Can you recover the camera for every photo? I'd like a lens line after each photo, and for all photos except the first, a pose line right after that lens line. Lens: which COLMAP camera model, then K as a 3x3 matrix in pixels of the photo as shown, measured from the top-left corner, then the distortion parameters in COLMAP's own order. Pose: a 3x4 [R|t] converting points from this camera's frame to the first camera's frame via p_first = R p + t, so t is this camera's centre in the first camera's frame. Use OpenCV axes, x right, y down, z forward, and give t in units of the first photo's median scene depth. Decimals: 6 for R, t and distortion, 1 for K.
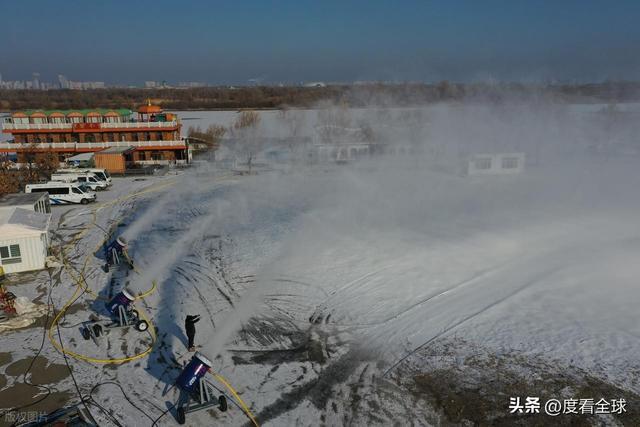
lens RADIAL K [[509.8, 0, 319.6], [0, 509.8, 213.5], [0, 0, 1]] dist [0.009542, 0.012503]
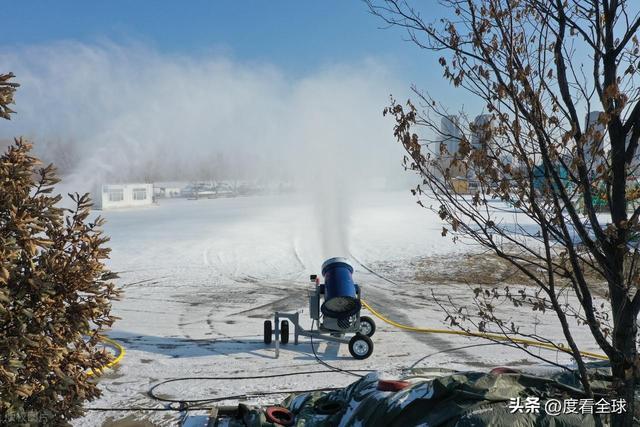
lens RADIAL K [[509.8, 0, 317.4], [0, 509.8, 209.4], [0, 0, 1]] dist [0.009542, 0.012503]
pose [[0.579385, -0.044236, 0.813853, -0.607689], [0.189087, 0.978579, -0.081422, 0.196272], [-0.792818, 0.201063, 0.575338, 0.466910]]
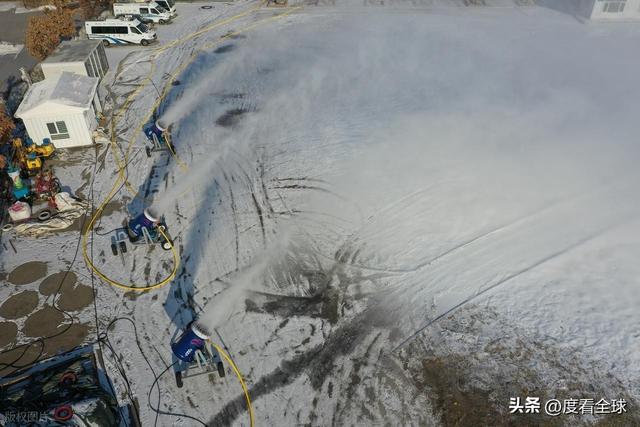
lens RADIAL K [[509.8, 0, 319.3], [0, 509.8, 214.3], [0, 0, 1]] dist [0.009542, 0.012503]
pose [[0.980486, 0.110953, -0.162285, 0.100165], [-0.040167, 0.921157, 0.387112, -0.235959], [0.192442, -0.373039, 0.907639, 0.179821]]
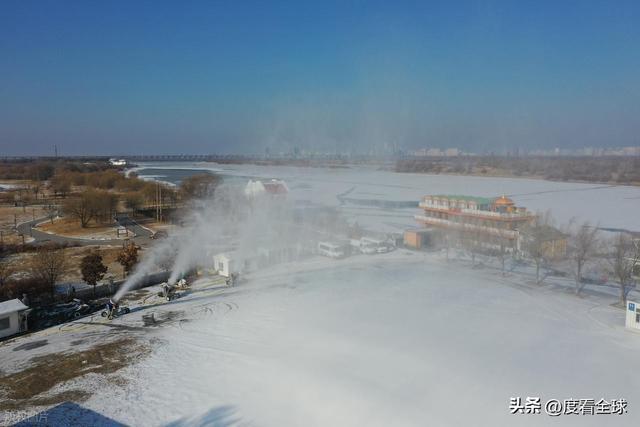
lens RADIAL K [[509.8, 0, 319.7], [0, 509.8, 214.2], [0, 0, 1]] dist [0.009542, 0.012503]
pose [[0.363468, 0.115210, -0.924455, 2.210638], [-0.224735, 0.973861, 0.033009, -0.436395], [0.904094, 0.195760, 0.379859, 0.653337]]
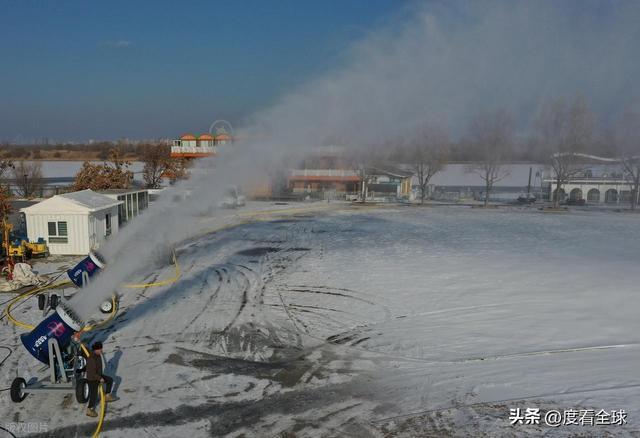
lens RADIAL K [[634.9, 0, 241.2], [0, 634.9, 256.9], [0, 0, 1]] dist [0.012997, 0.000000]
pose [[0.862059, 0.090623, -0.498640, 0.270341], [-0.124746, 0.991555, -0.035458, 0.162025], [0.491216, 0.092770, 0.866083, 0.307759]]
